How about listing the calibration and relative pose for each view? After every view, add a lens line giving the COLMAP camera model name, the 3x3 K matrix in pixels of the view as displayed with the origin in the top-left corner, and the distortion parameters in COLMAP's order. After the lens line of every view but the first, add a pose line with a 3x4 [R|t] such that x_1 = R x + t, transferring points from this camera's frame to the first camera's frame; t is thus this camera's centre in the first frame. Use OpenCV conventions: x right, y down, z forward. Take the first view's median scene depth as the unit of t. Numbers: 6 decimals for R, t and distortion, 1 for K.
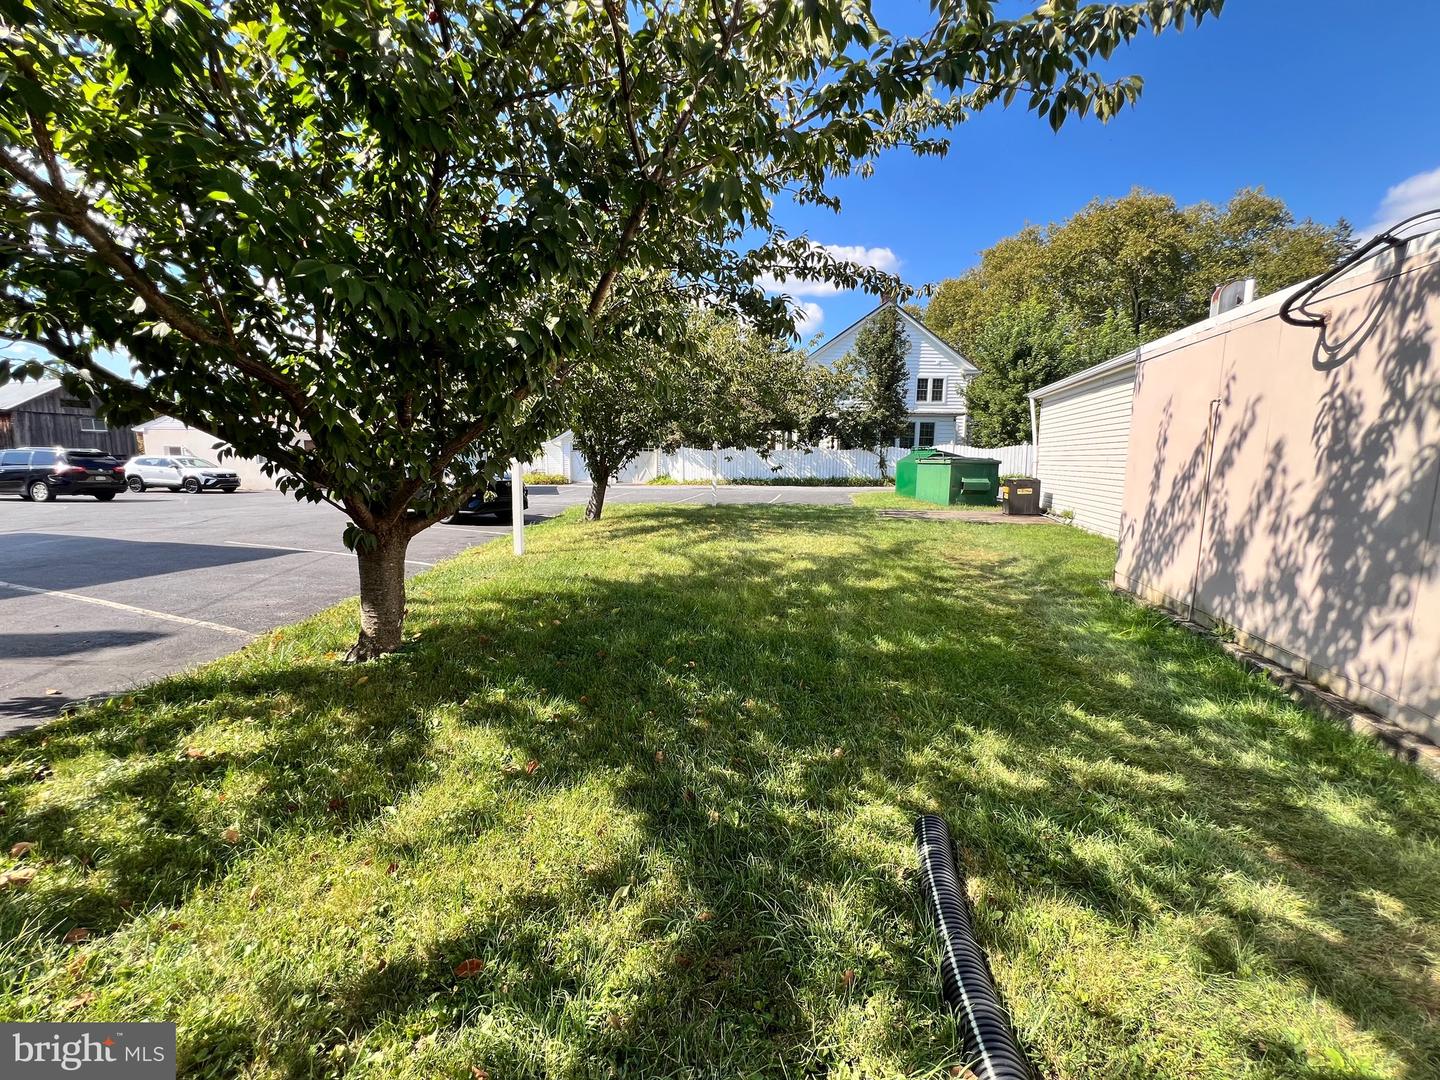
lens RADIAL K [[574.5, 0, 720.1], [0, 574.5, 533.9], [0, 0, 1]] dist [-0.002485, -0.000045]
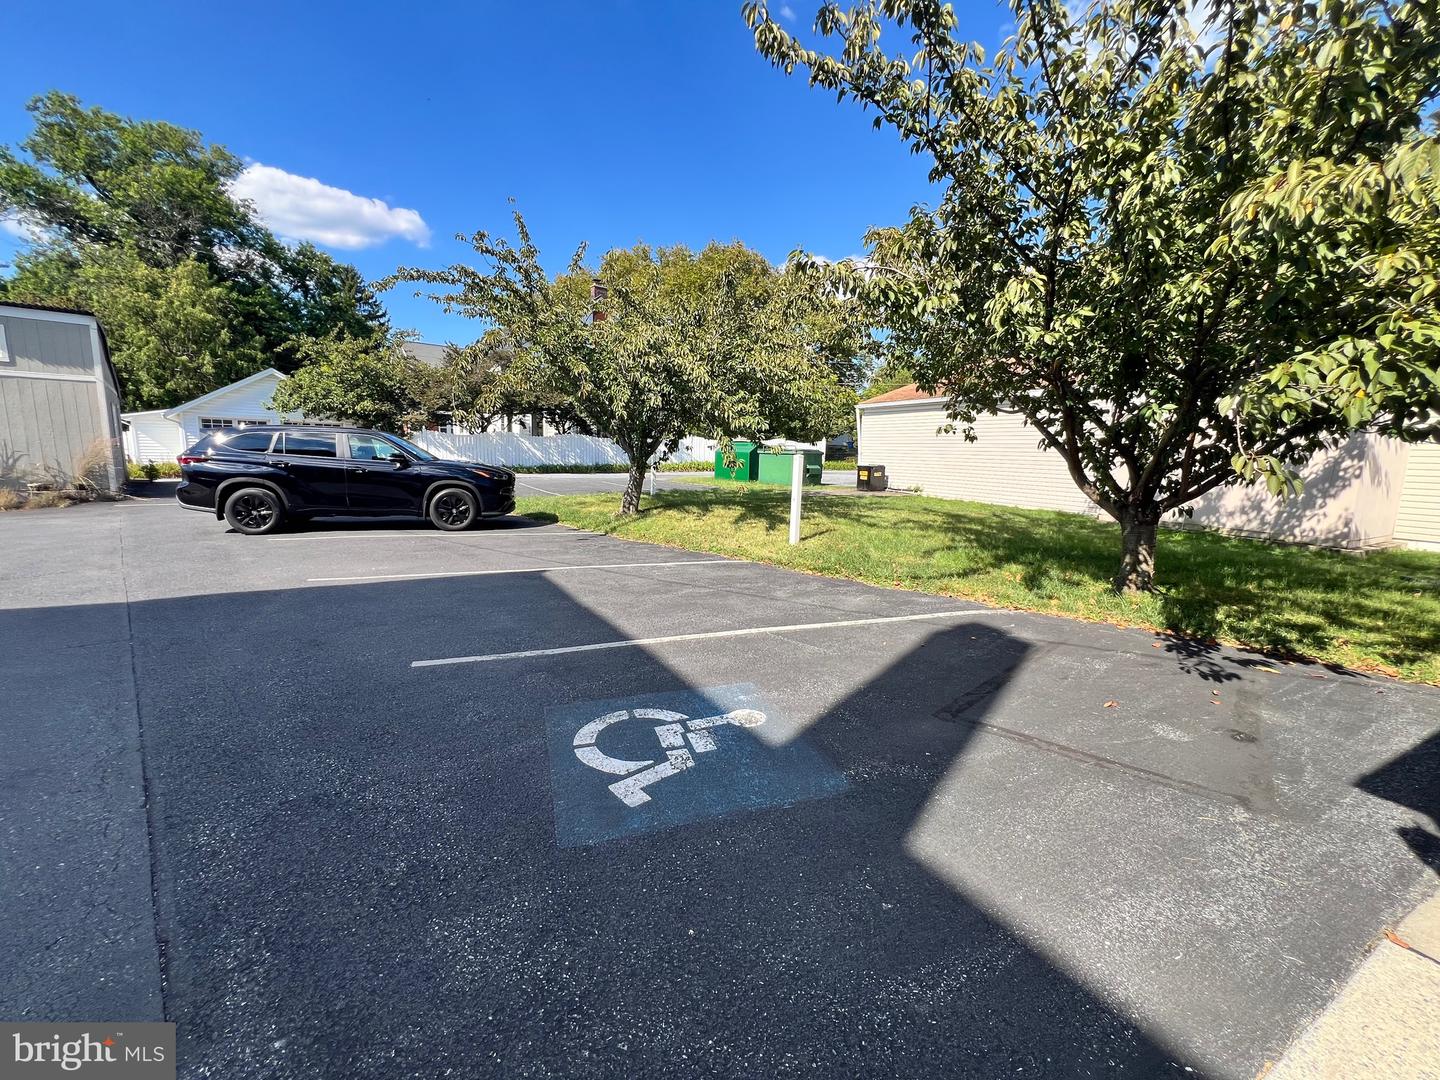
lens RADIAL K [[574.5, 0, 720.1], [0, 574.5, 533.9], [0, 0, 1]] dist [-0.002485, -0.000045]
pose [[0.739285, -0.088611, 0.667537, -2.419333], [0.070924, 0.996037, 0.053671, -0.096809], [-0.669647, 0.007666, 0.742640, 0.622499]]
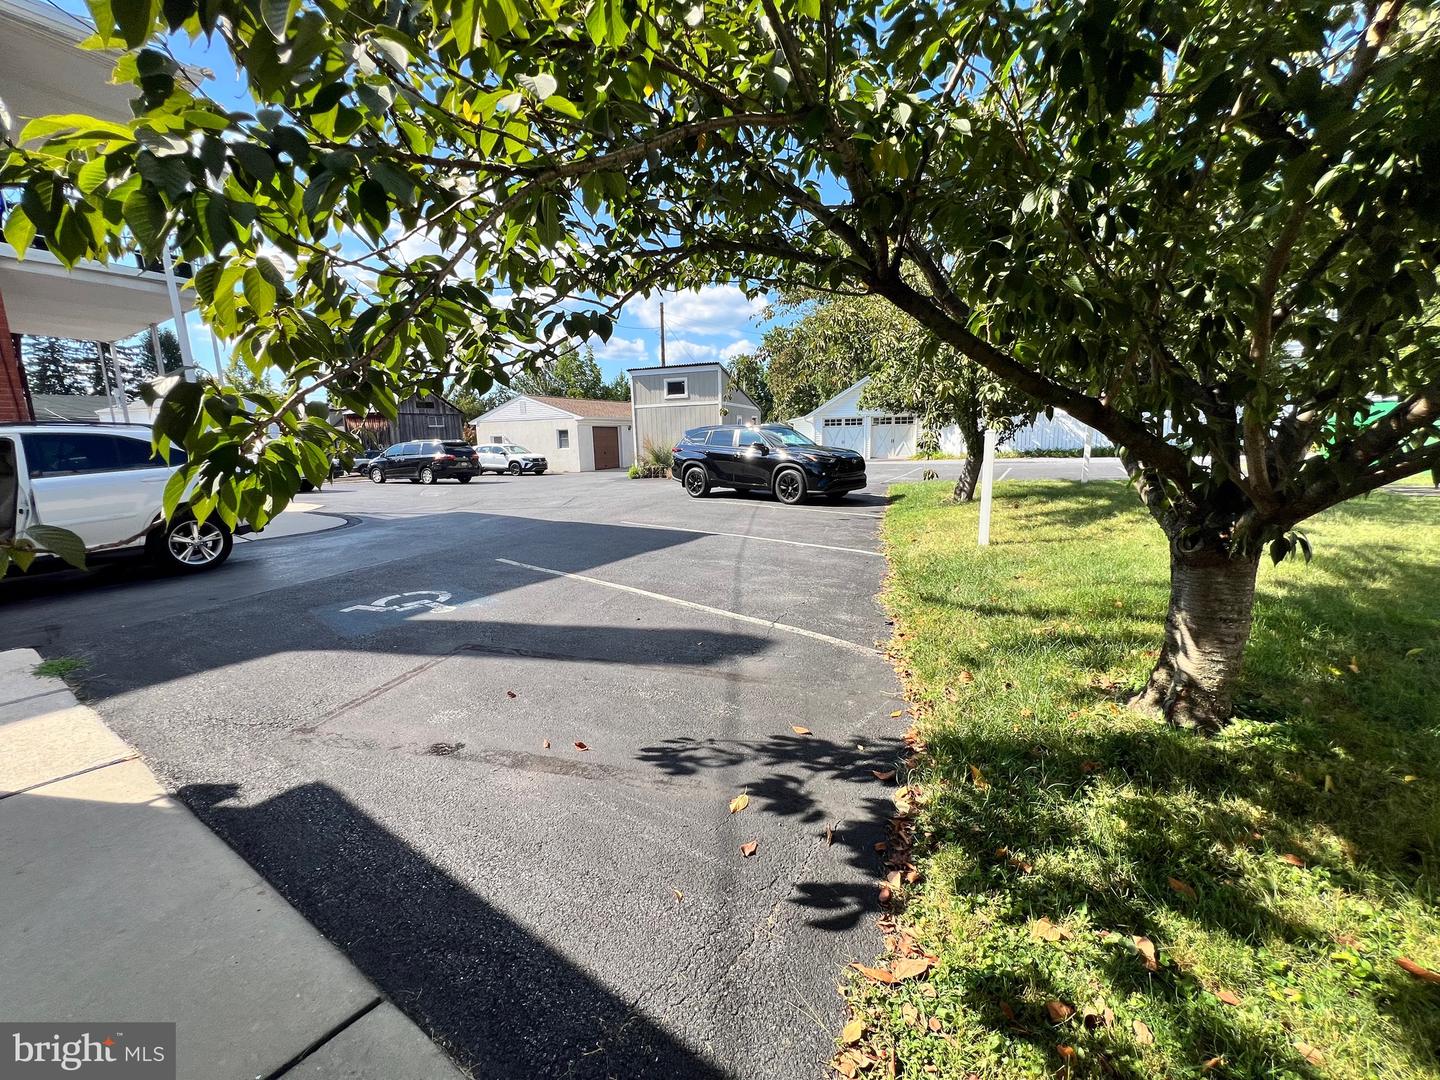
lens RADIAL K [[574.5, 0, 720.1], [0, 574.5, 533.9], [0, 0, 1]] dist [-0.002485, -0.000045]
pose [[0.944312, 0.019680, -0.328461, -0.909224], [-0.006538, 0.999135, 0.041066, -0.021536], [0.328985, -0.036632, 0.943624, 0.206180]]
